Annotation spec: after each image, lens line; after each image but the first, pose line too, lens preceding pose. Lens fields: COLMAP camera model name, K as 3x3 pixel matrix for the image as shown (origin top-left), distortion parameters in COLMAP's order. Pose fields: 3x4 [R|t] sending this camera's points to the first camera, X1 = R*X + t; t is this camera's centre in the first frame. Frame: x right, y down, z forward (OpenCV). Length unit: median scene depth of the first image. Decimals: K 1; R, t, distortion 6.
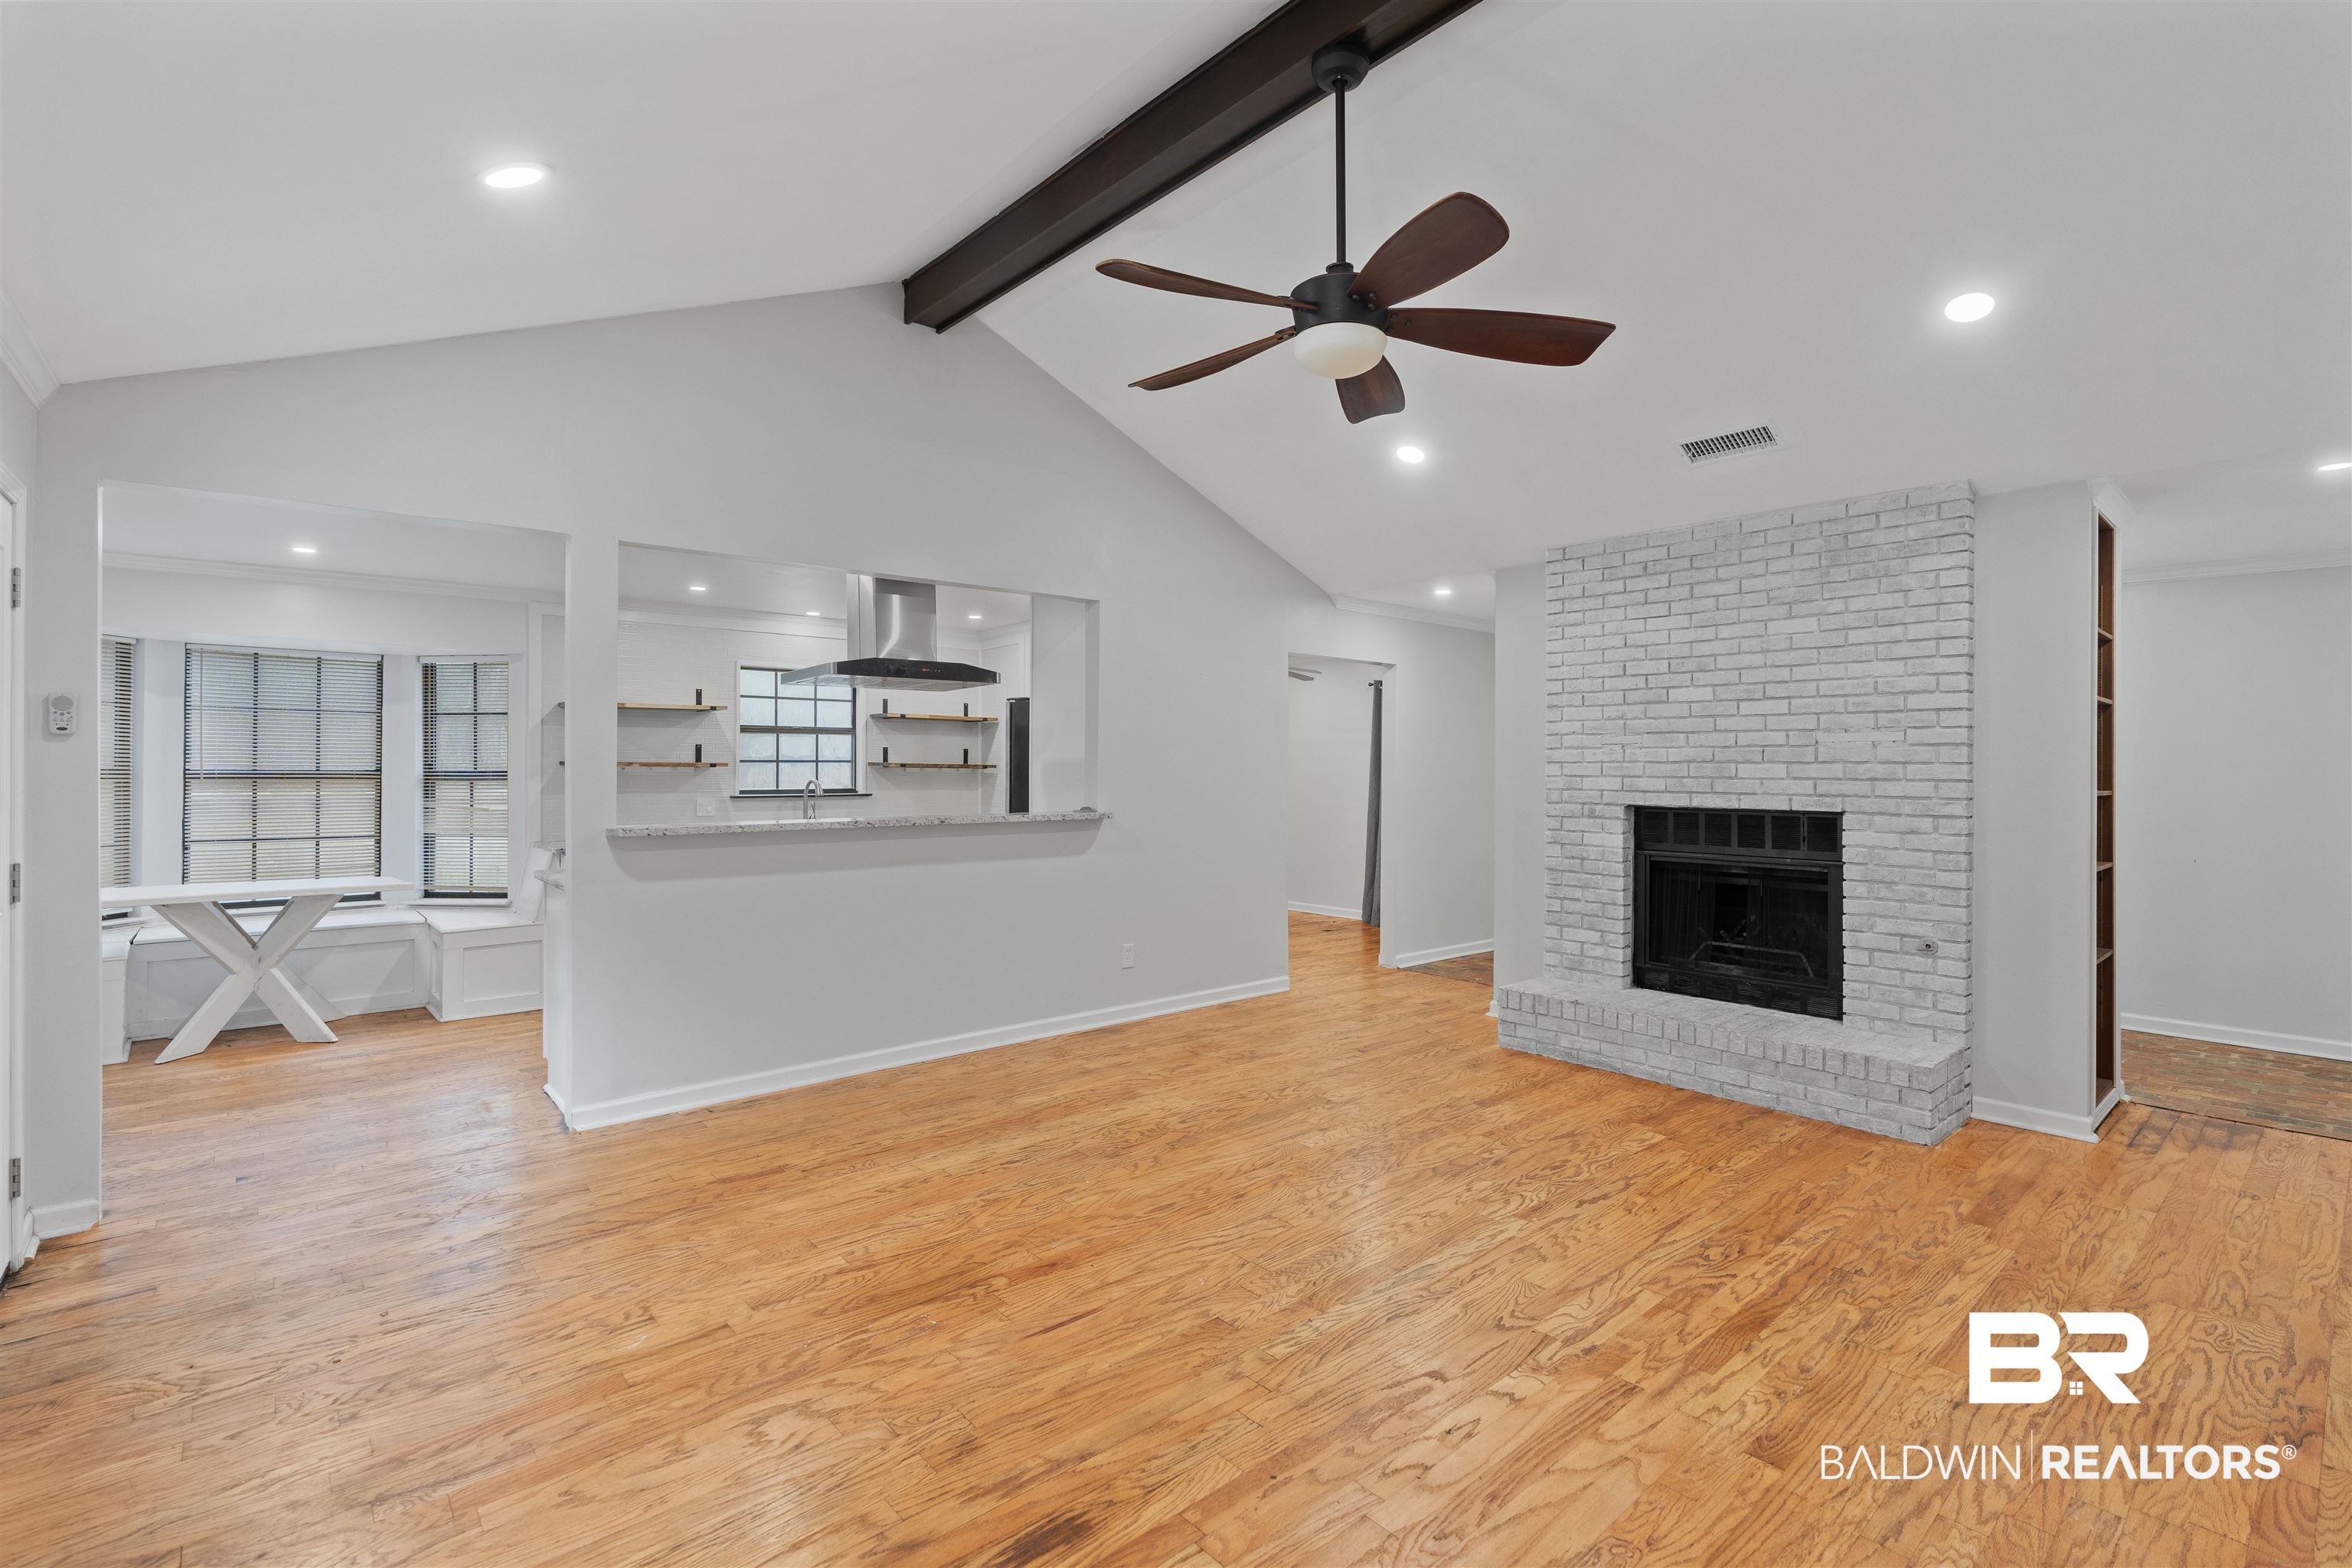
lens RADIAL K [[1069.4, 0, 1185.1], [0, 1069.4, 771.0], [0, 0, 1]] dist [-0.009789, 0.003588]
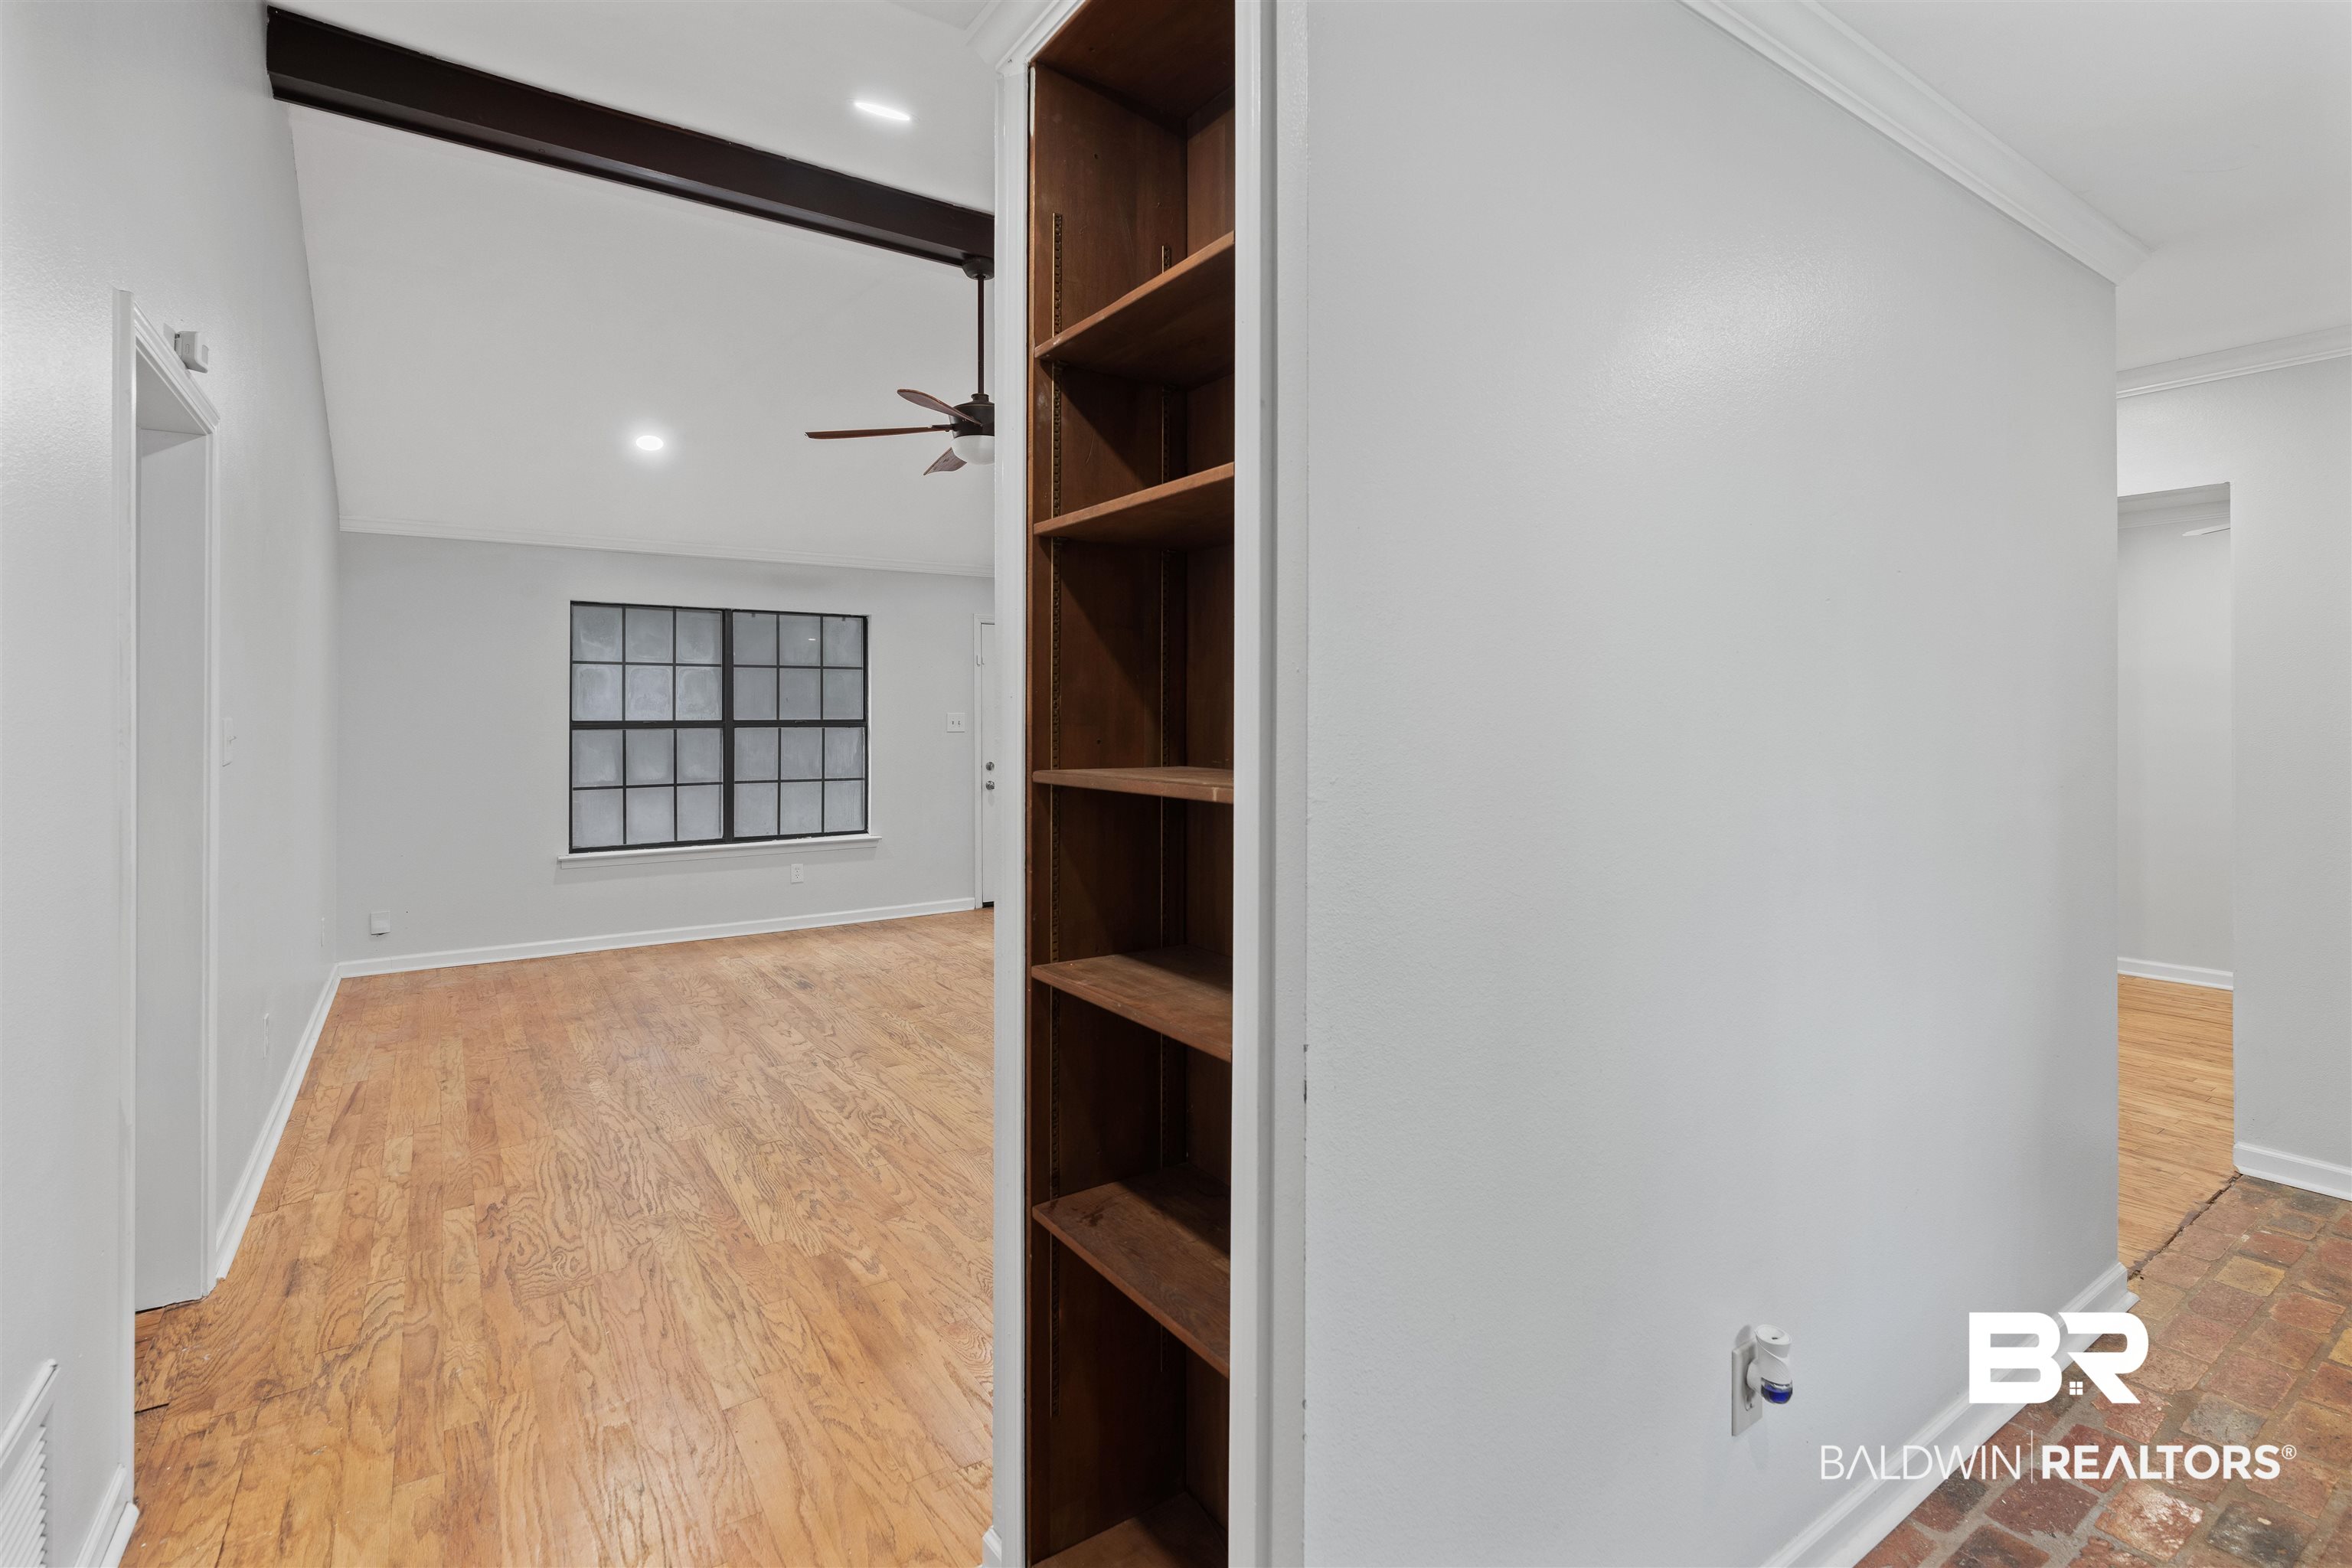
lens RADIAL K [[1069.4, 0, 1153.6], [0, 1069.4, 721.8], [0, 0, 1]] dist [-0.009789, 0.003588]
pose [[-0.132974, 0.000994, -0.991119, 1.327679], [-0.001736, 0.999998, 0.001236, -0.002151], [0.991118, 0.001885, -0.132972, 1.174574]]
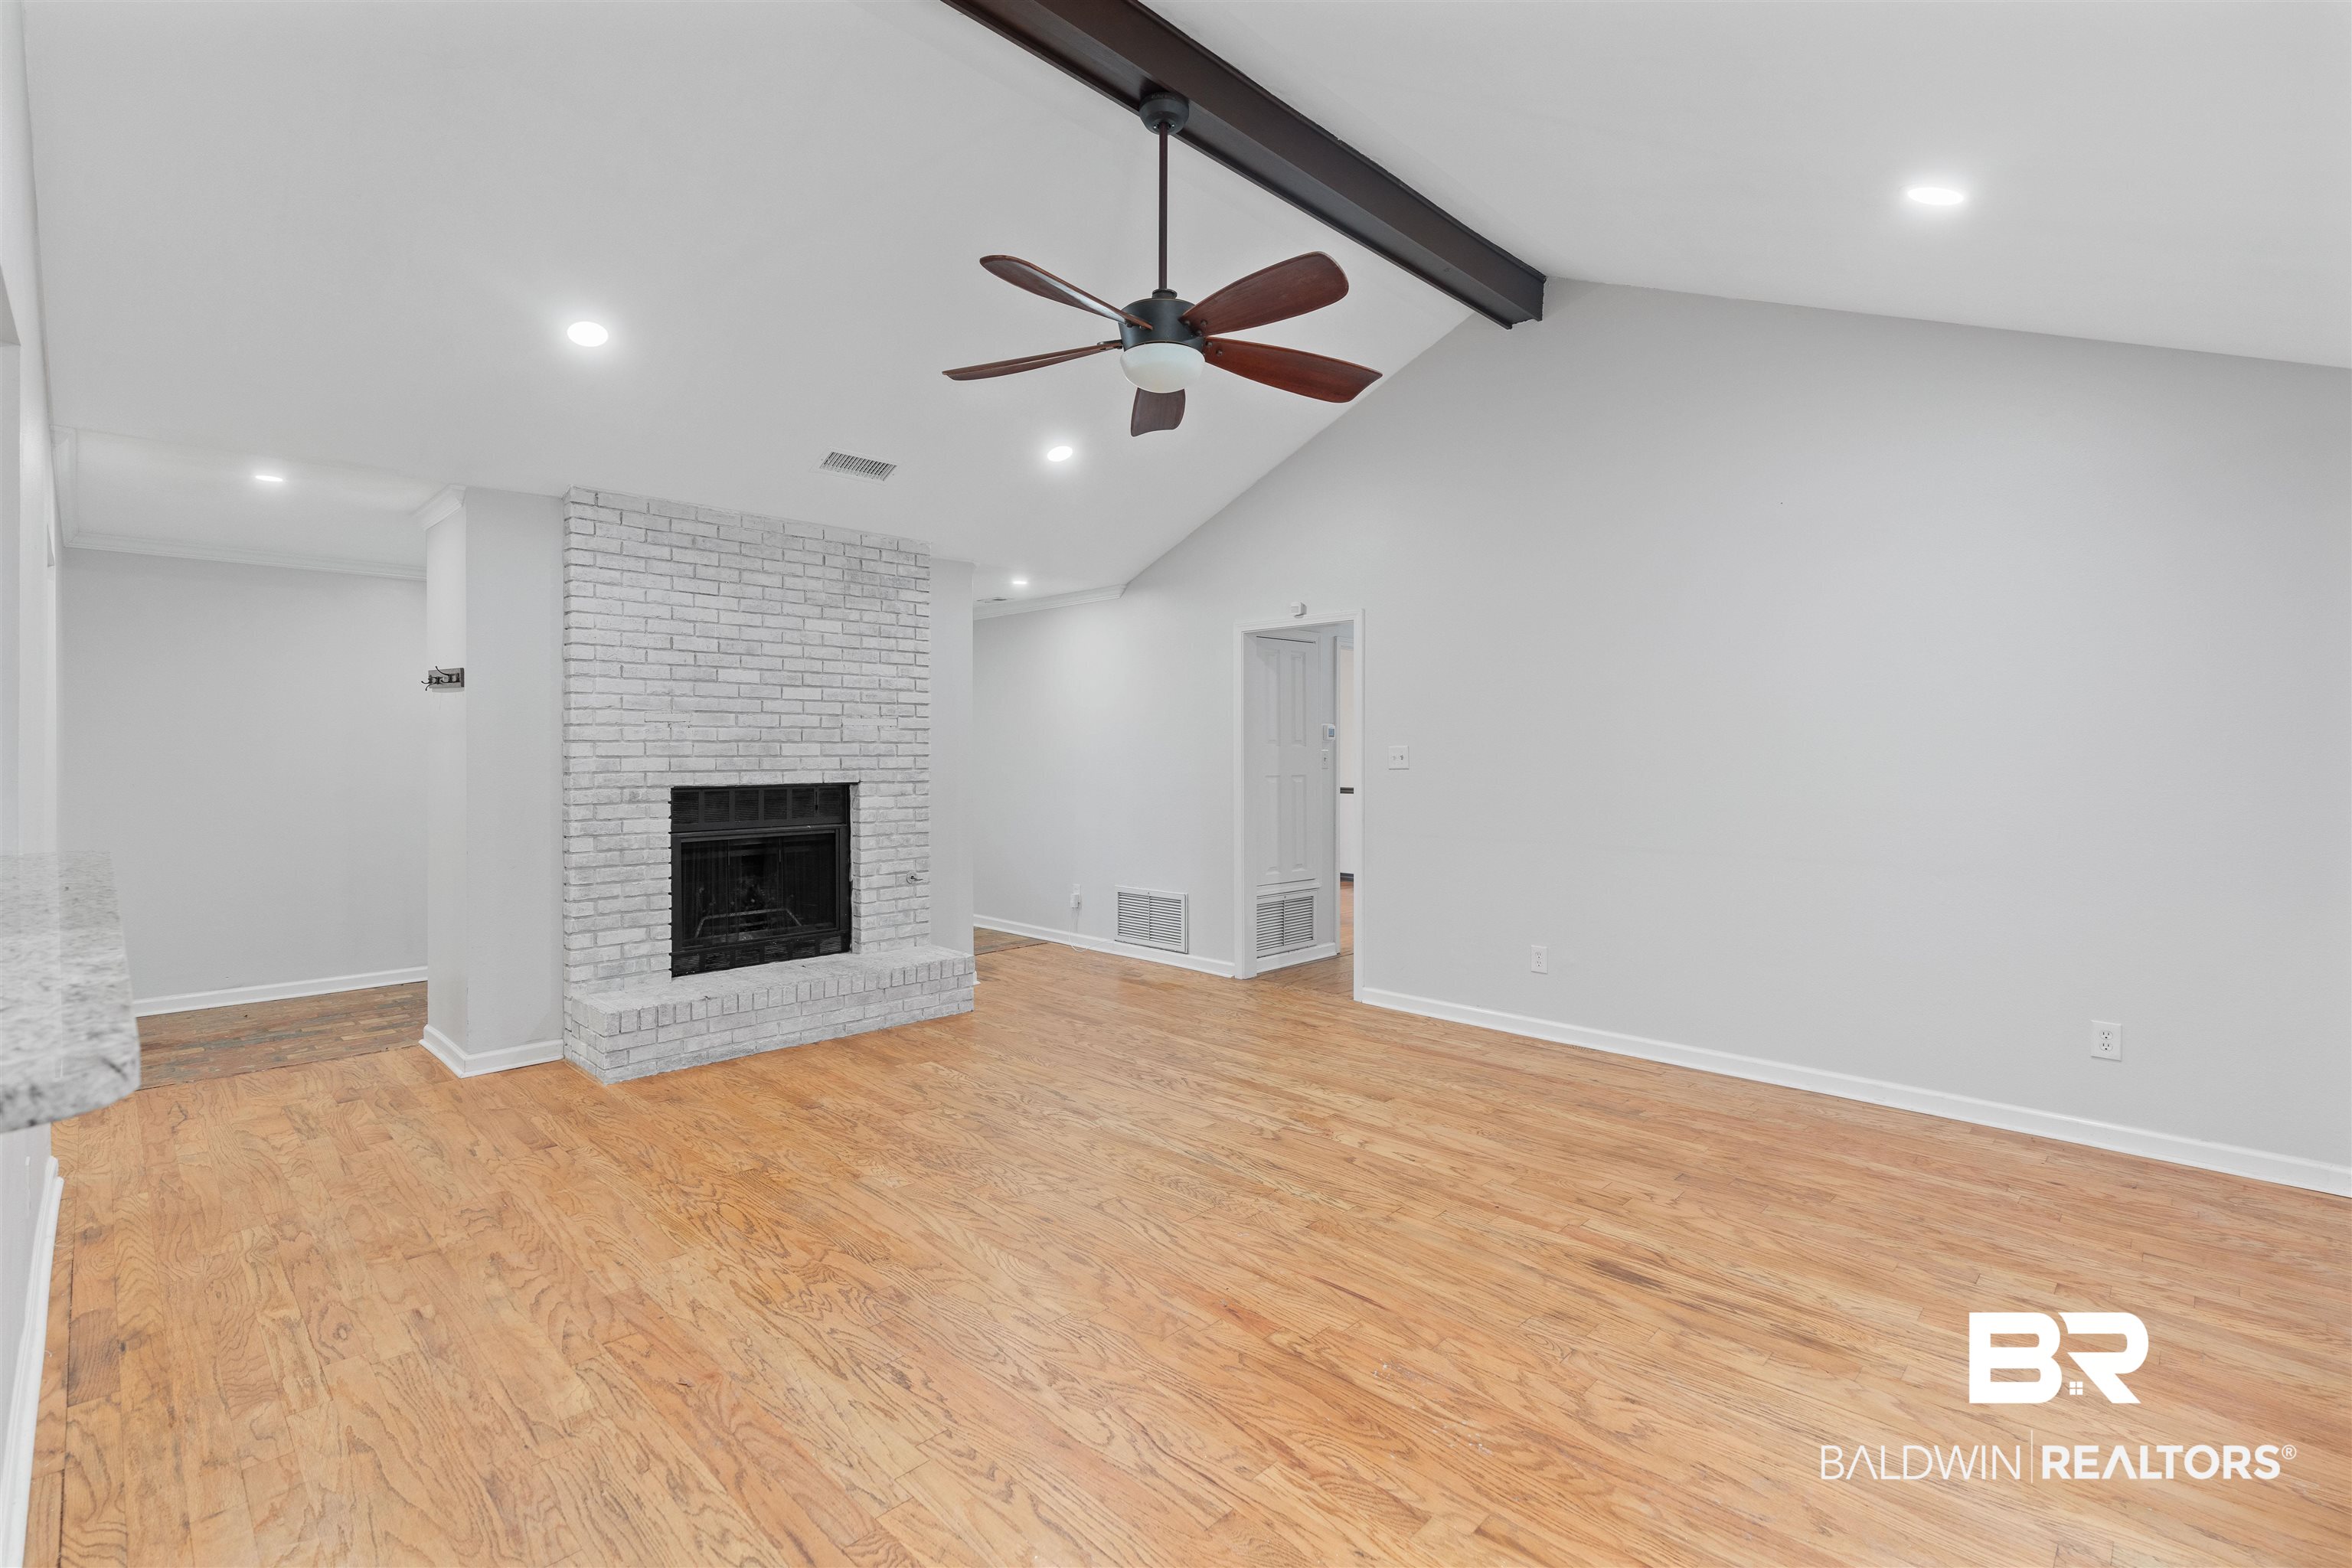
lens RADIAL K [[1069.4, 0, 1166.8], [0, 1069.4, 762.5], [0, 0, 1]] dist [-0.009789, 0.003588]
pose [[-0.073830, -0.015332, 0.997153, -0.772018], [0.004516, 0.999866, 0.015708, -0.003190], [-0.997261, 0.005662, -0.073751, 0.869180]]
